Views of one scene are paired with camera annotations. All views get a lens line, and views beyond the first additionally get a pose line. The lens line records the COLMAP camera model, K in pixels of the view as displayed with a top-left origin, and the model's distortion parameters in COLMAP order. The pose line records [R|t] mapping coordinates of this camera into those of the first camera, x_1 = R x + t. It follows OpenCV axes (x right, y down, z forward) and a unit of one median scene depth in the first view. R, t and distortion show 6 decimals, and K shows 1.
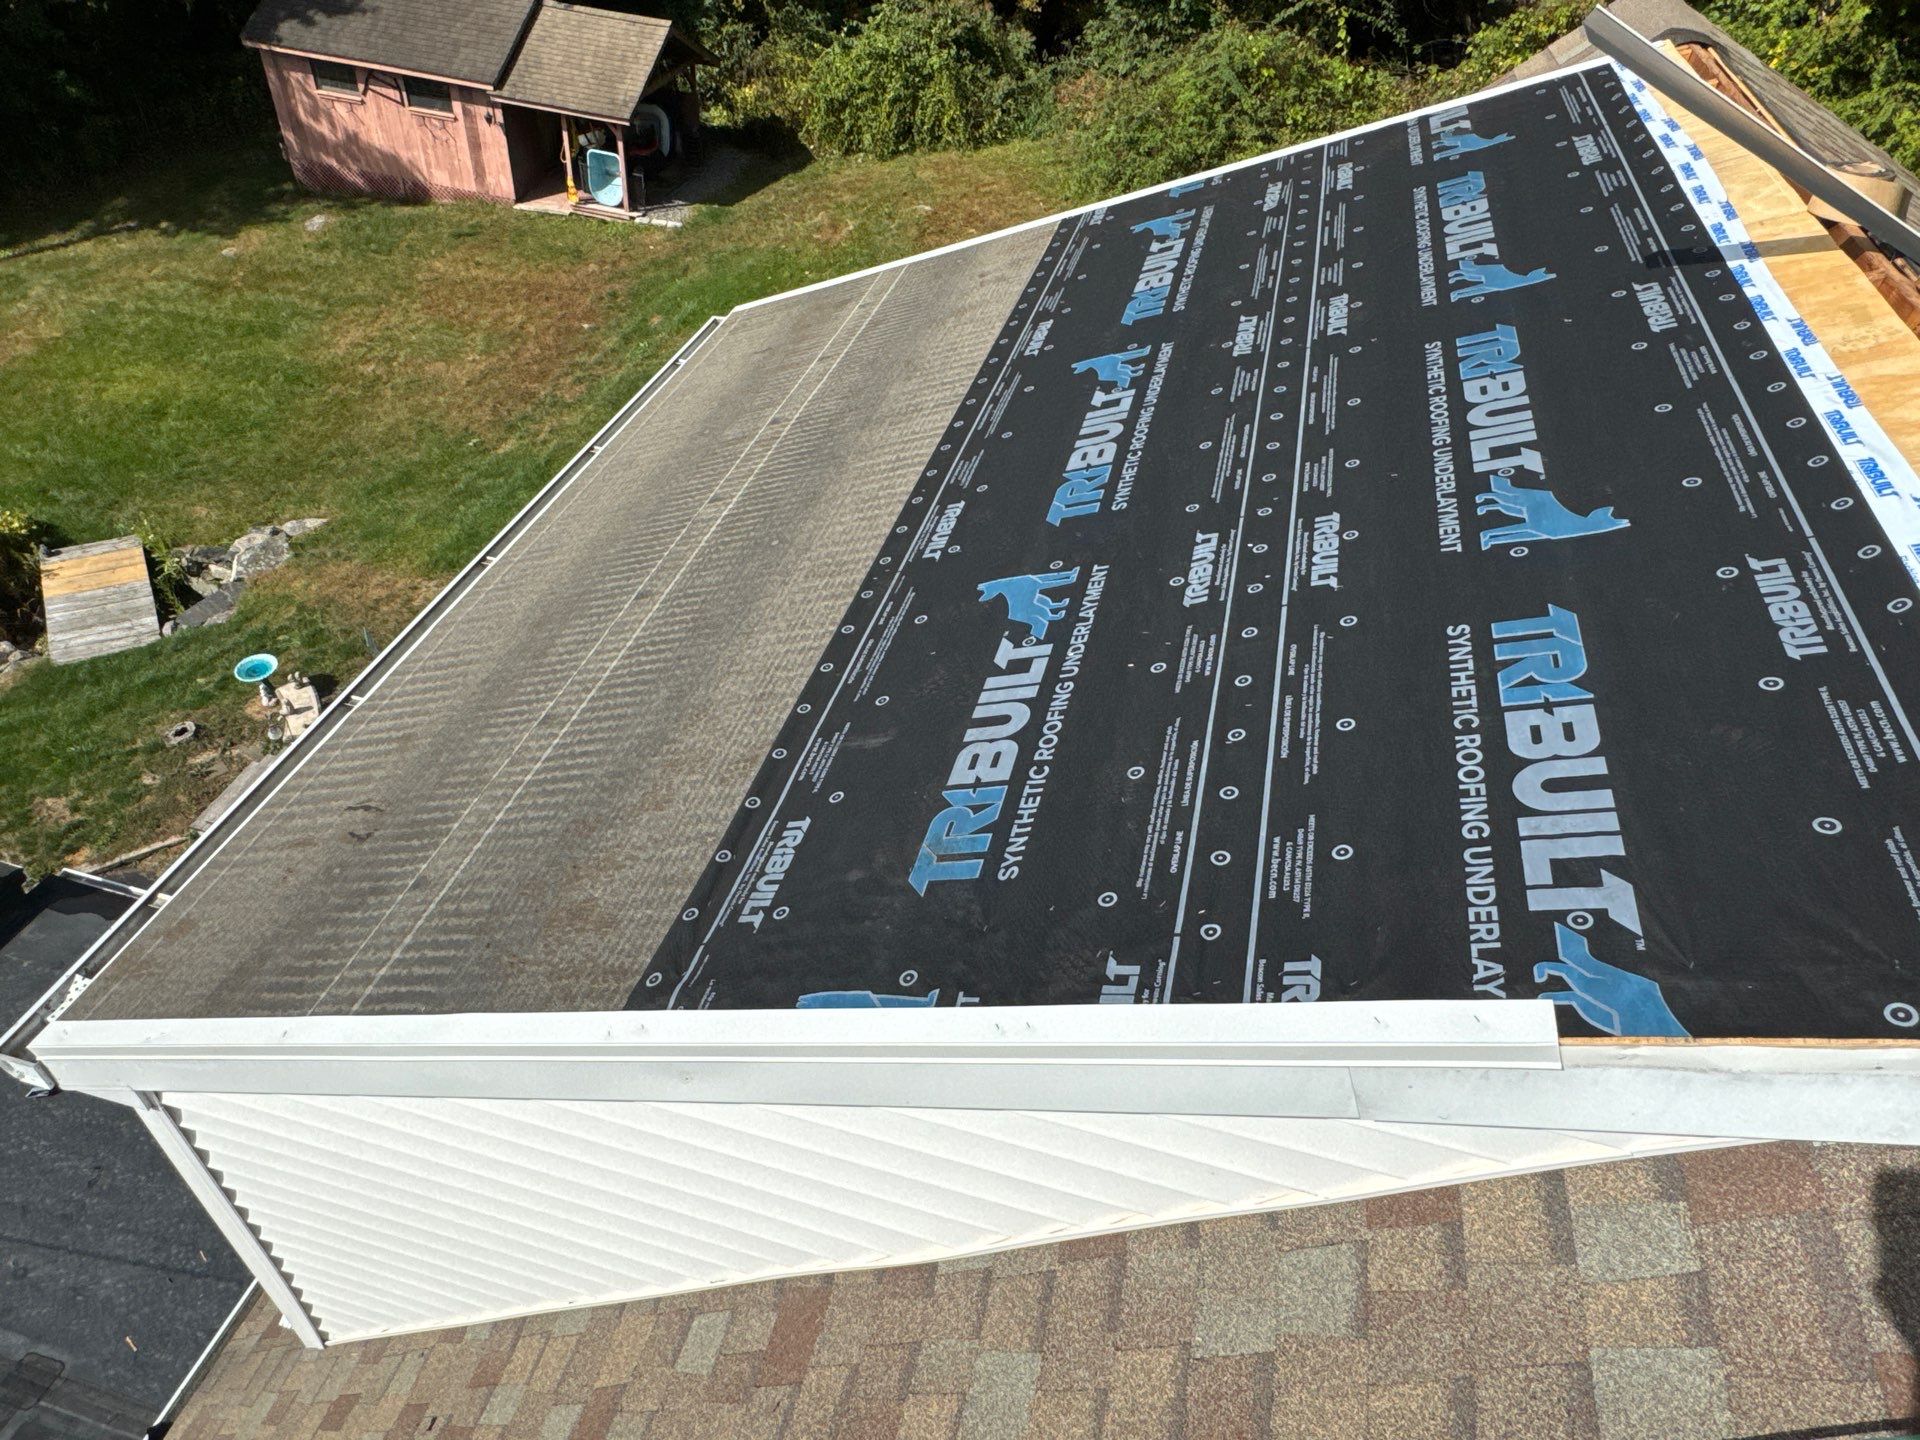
lens RADIAL K [[1202.4, 0, 950.5], [0, 1202.4, 711.9], [0, 0, 1]] dist [-0.006266, 0.005267]
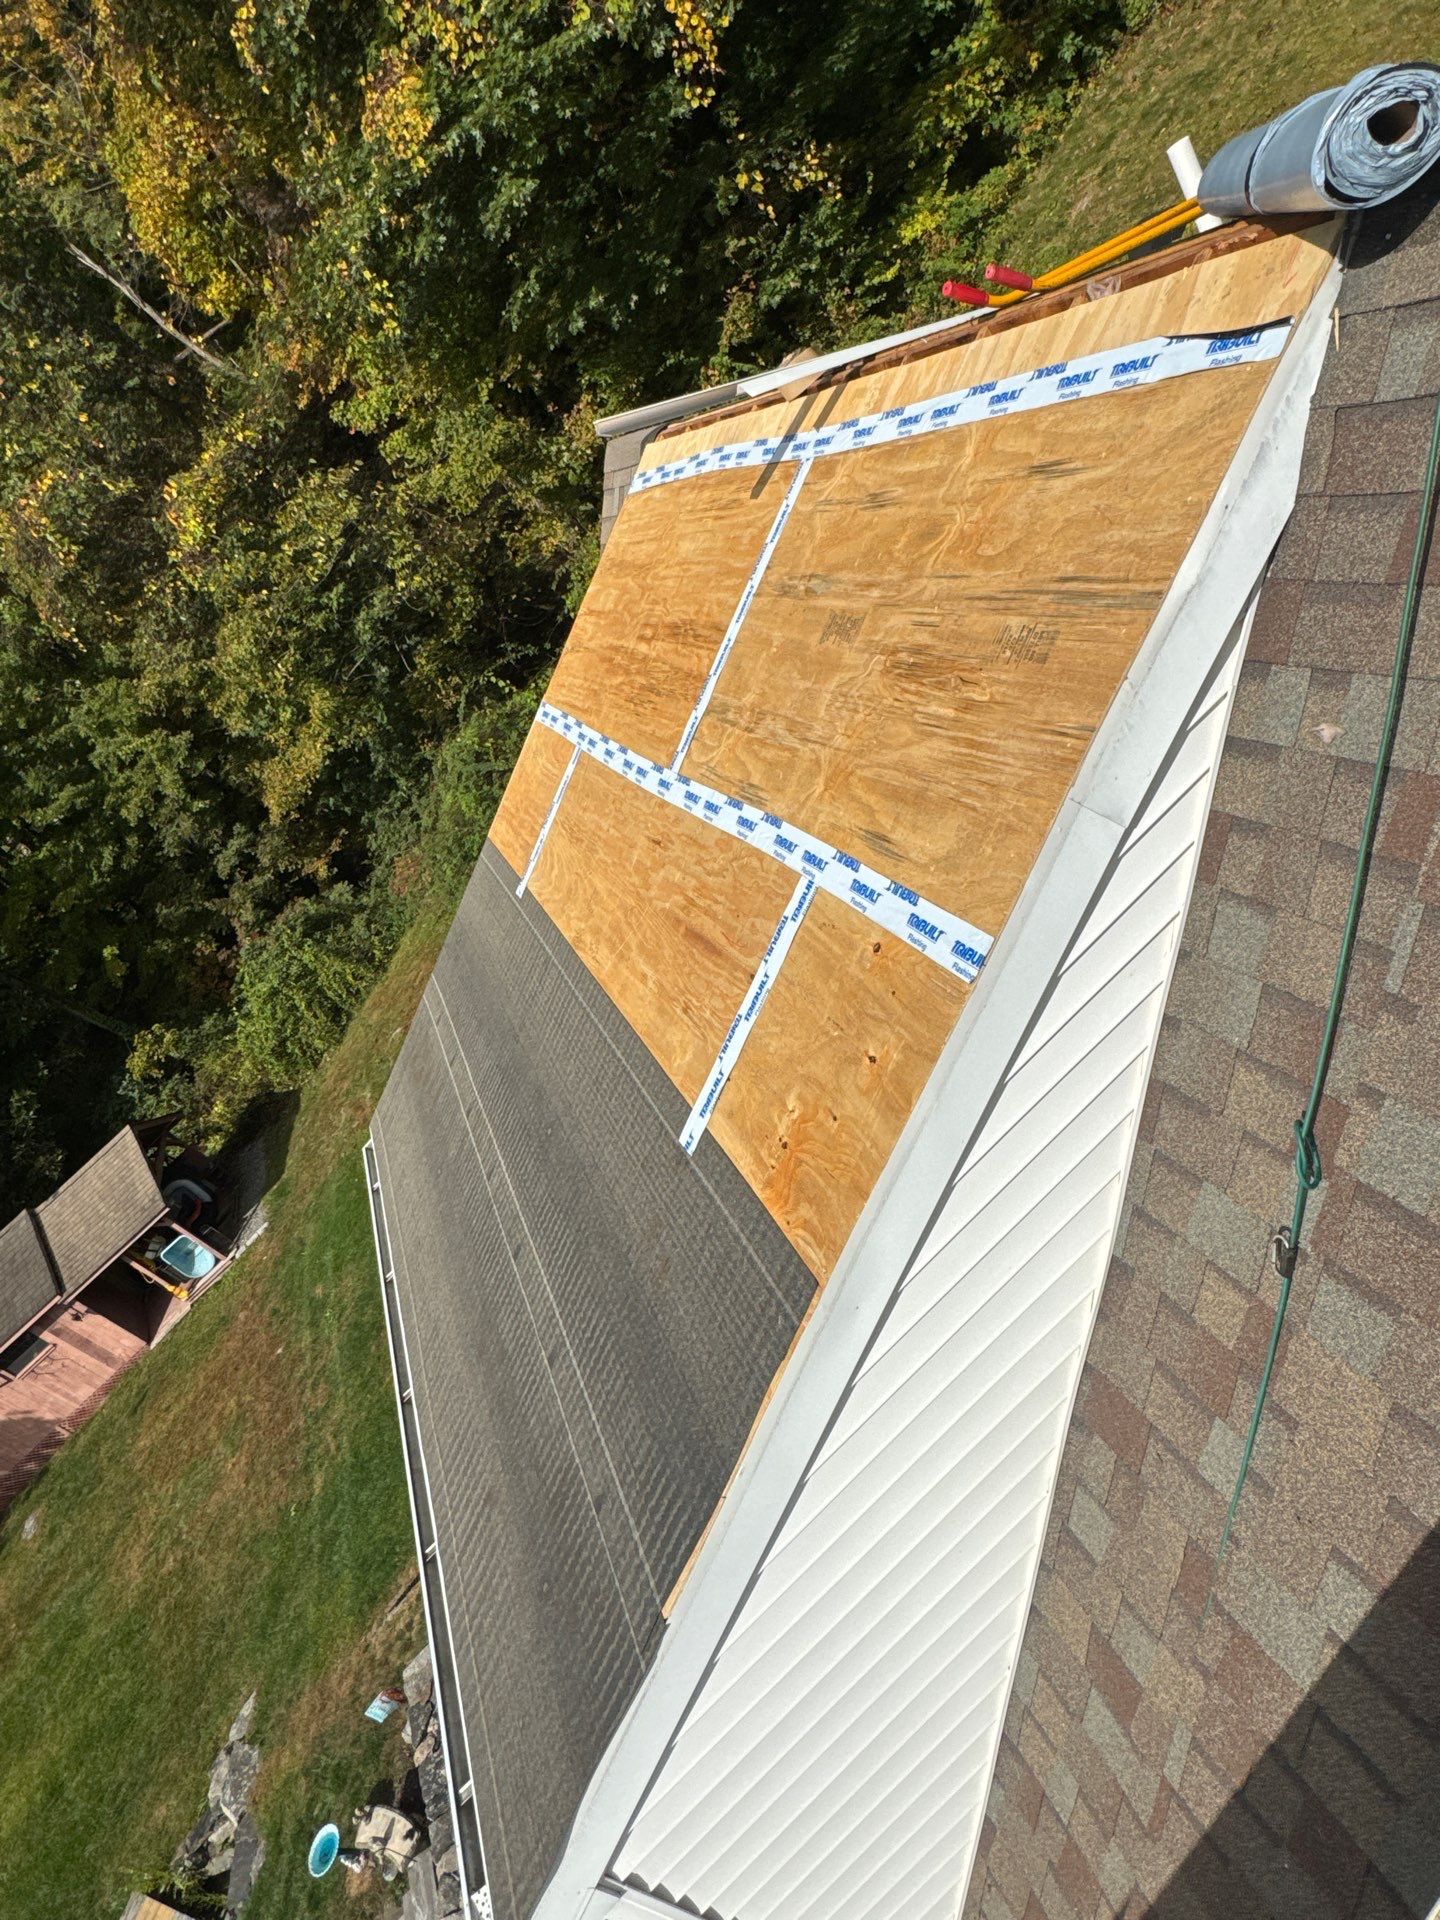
lens RADIAL K [[1131.5, 0, 717.0], [0, 1131.5, 956.4], [0, 0, 1]] dist [-0.003914, 0.001751]
pose [[0.567923, -0.793992, 0.216887, -0.042768], [0.820923, 0.527340, -0.219087, 0.040770], [0.059580, 0.302472, 0.951294, -0.029912]]
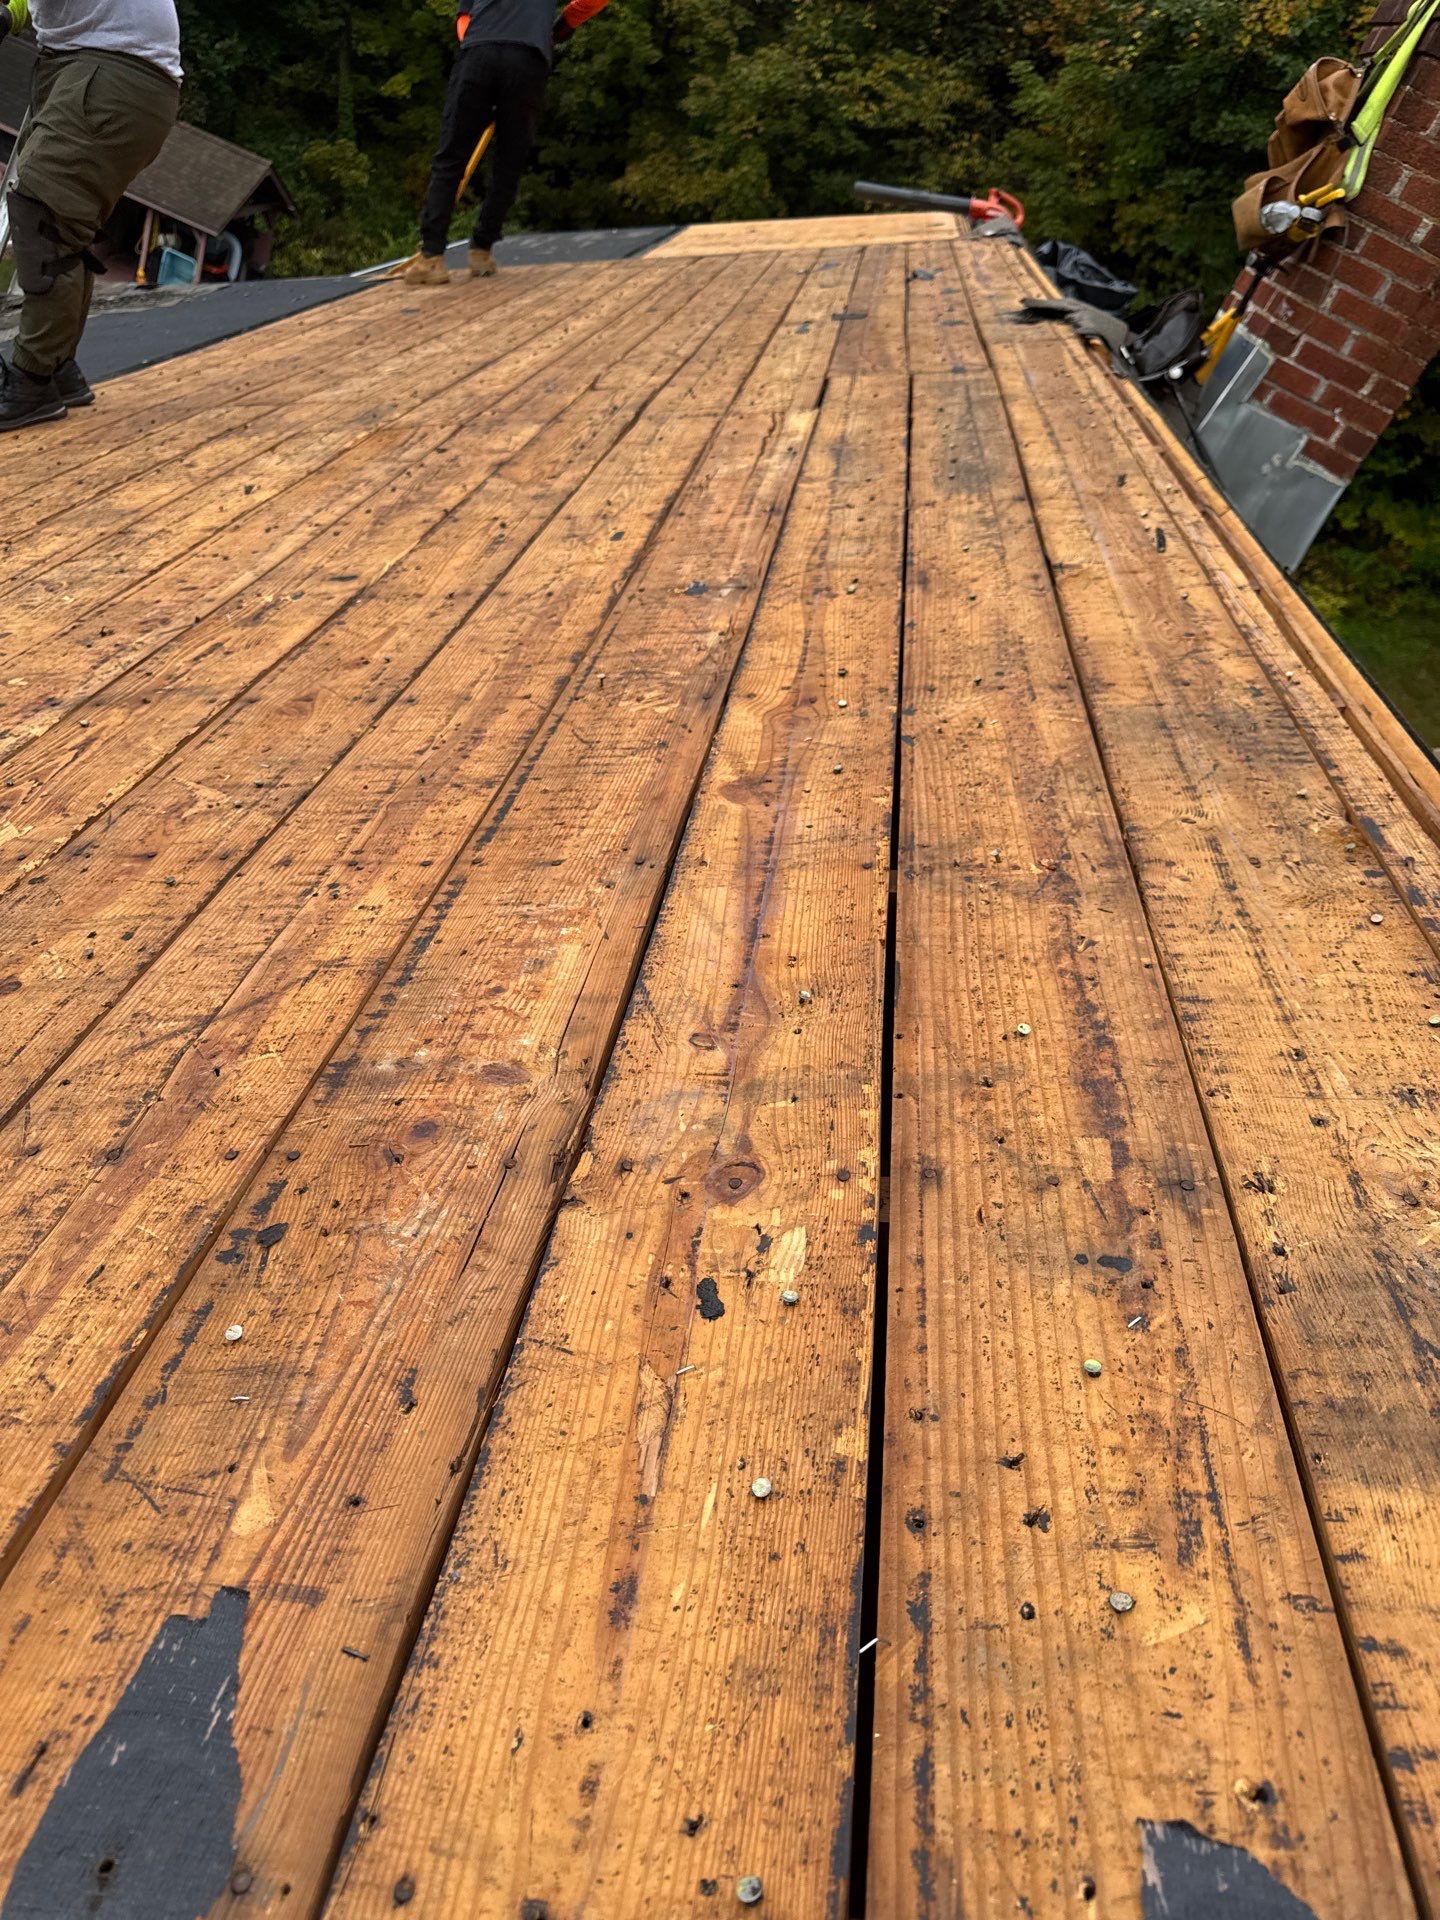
lens RADIAL K [[1372.1, 0, 710.9], [0, 1372.1, 930.7], [0, 0, 1]] dist [0.026732, -0.036802]
pose [[0.950966, 0.176181, 0.254214, -0.085699], [-0.143307, 0.979345, -0.142645, 0.391727], [-0.274094, 0.099219, 0.956571, -0.405023]]
